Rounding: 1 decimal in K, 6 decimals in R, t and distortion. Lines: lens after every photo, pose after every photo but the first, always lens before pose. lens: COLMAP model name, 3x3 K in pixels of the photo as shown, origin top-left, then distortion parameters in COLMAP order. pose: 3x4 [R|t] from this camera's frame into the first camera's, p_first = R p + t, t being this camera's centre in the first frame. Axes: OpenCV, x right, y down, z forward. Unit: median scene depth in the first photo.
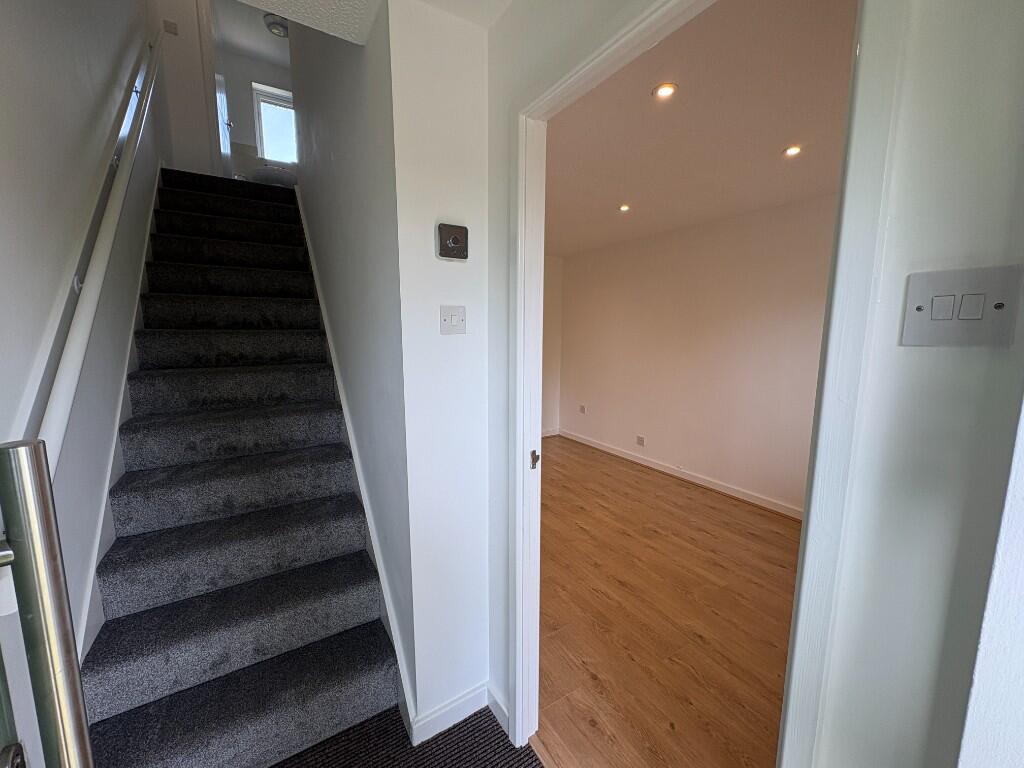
lens RADIAL K [[405.0, 0, 512.0], [0, 405.0, 384.0], [0, 0, 1]] dist [-0.000106, -0.000019]
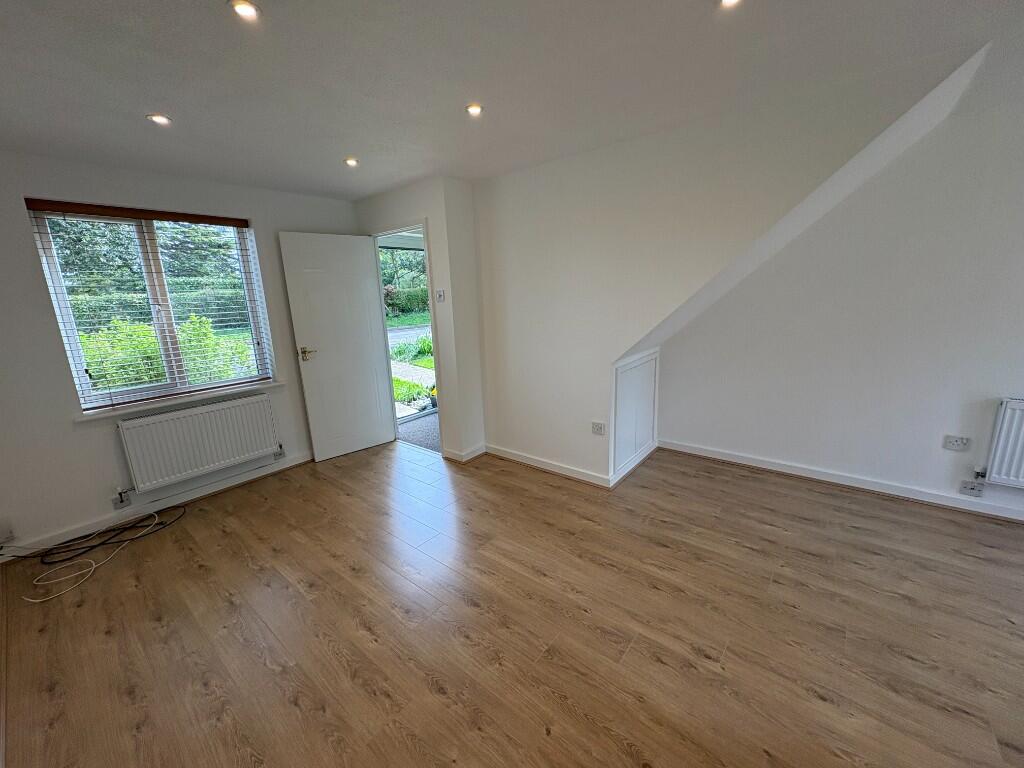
lens RADIAL K [[405.7, 0, 510.9], [0, 405.7, 384.0], [0, 0, 1]] dist [-0.001085, -0.000014]
pose [[-0.944334, 0.105025, -0.311775, 0.179660], [-0.008215, 0.939852, 0.341483, -0.207011], [0.328886, 0.325035, -0.886671, 1.461816]]
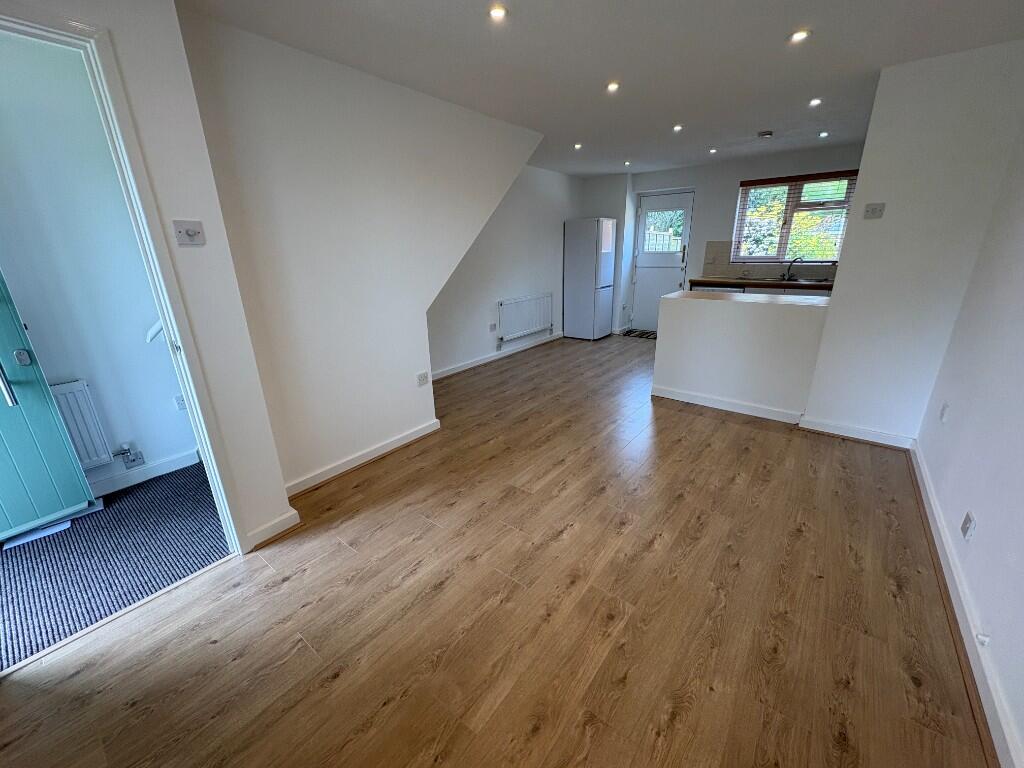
lens RADIAL K [[405.7, 0, 510.9], [0, 405.7, 384.0], [0, 0, 1]] dist [-0.001085, -0.000014]
pose [[0.345297, 0.288245, -0.893132, 0.623402], [-0.104313, 0.957557, 0.268708, -0.061492], [0.932678, 0.000381, 0.360709, 0.599102]]
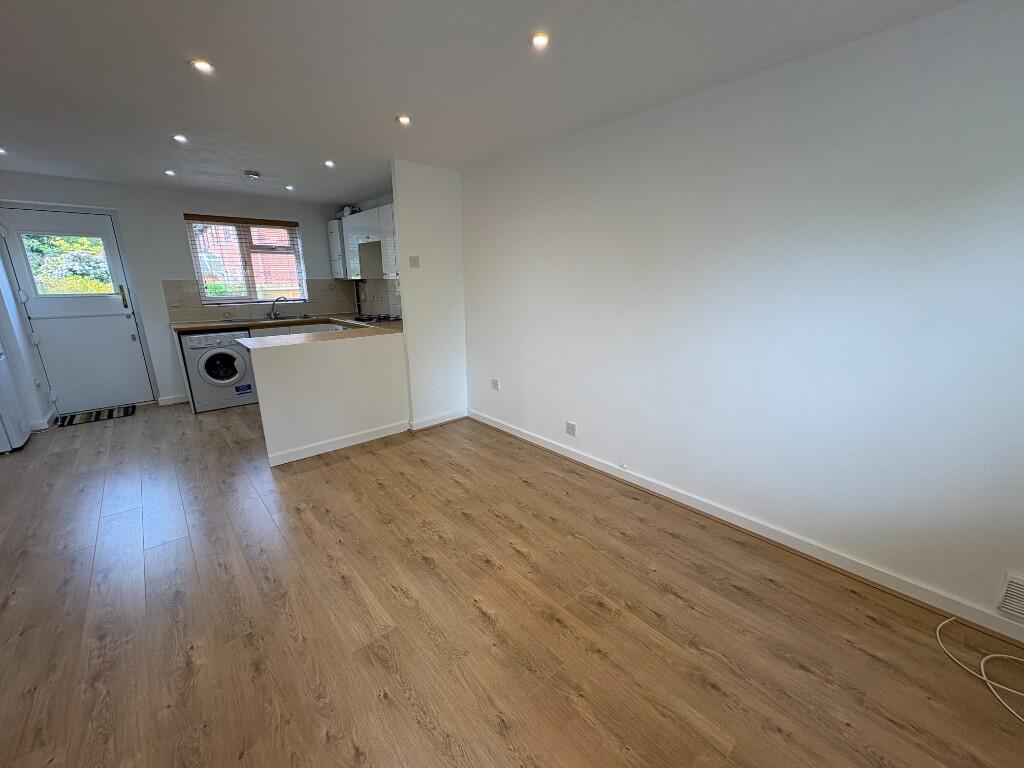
lens RADIAL K [[405.7, 0, 510.9], [0, 405.7, 384.0], [0, 0, 1]] dist [-0.001085, -0.000014]
pose [[0.983760, -0.055989, 0.170533, 0.115673], [0.034603, 0.991440, 0.125894, -0.049411], [-0.176122, -0.117949, 0.977276, 0.401816]]
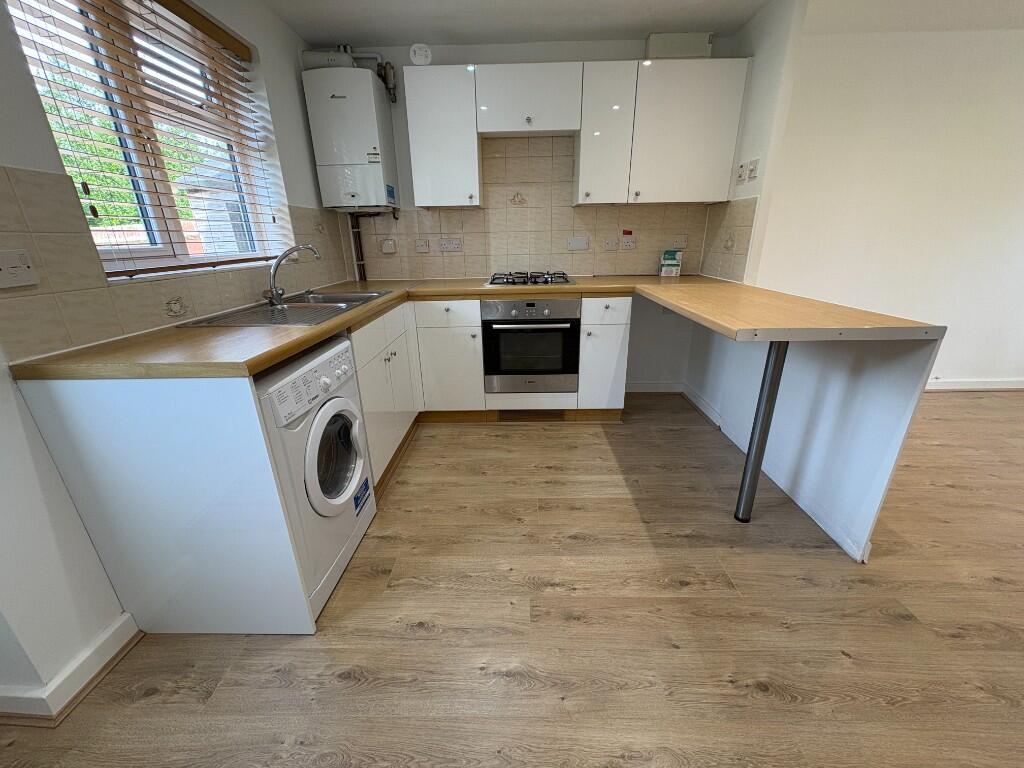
lens RADIAL K [[405.7, 0, 510.9], [0, 405.7, 384.0], [0, 0, 1]] dist [-0.001085, -0.000014]
pose [[0.542359, -0.301469, 0.784196, -0.830983], [0.130995, 0.952332, 0.275508, -0.143558], [-0.829872, -0.046699, 0.555997, 1.504870]]
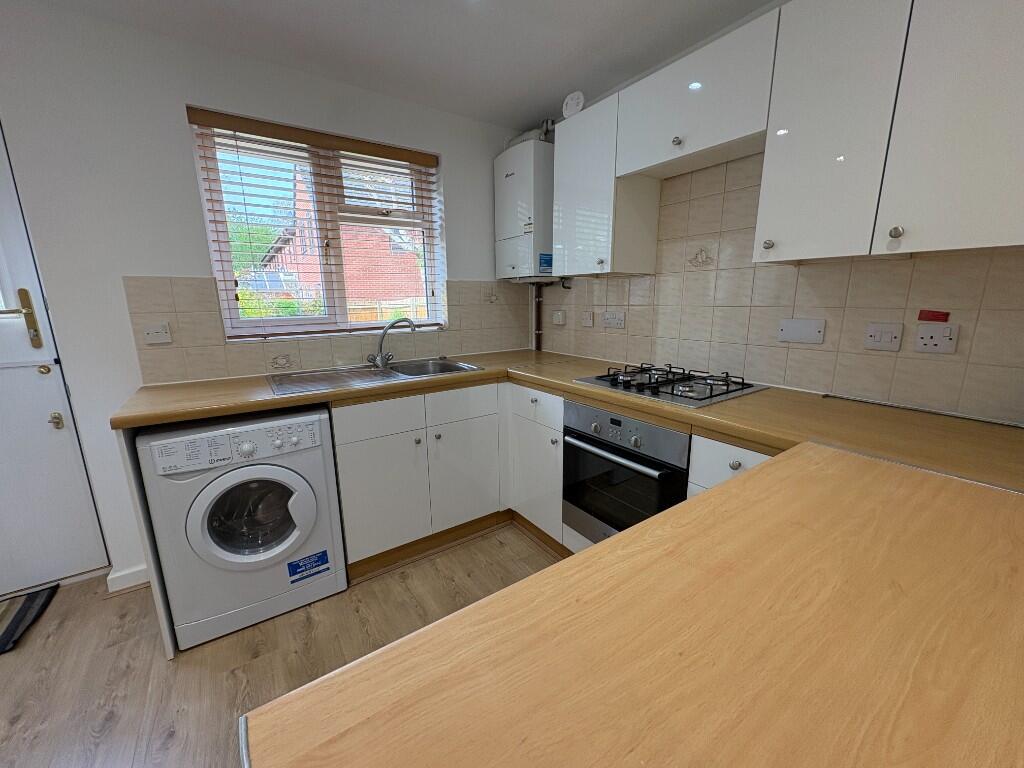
lens RADIAL K [[405.7, 0, 510.9], [0, 405.7, 384.0], [0, 0, 1]] dist [-0.001085, -0.000014]
pose [[0.998634, -0.027552, 0.044393, -0.318981], [0.023958, 0.996542, 0.079563, -0.156647], [-0.046432, -0.078391, 0.995841, 1.433464]]
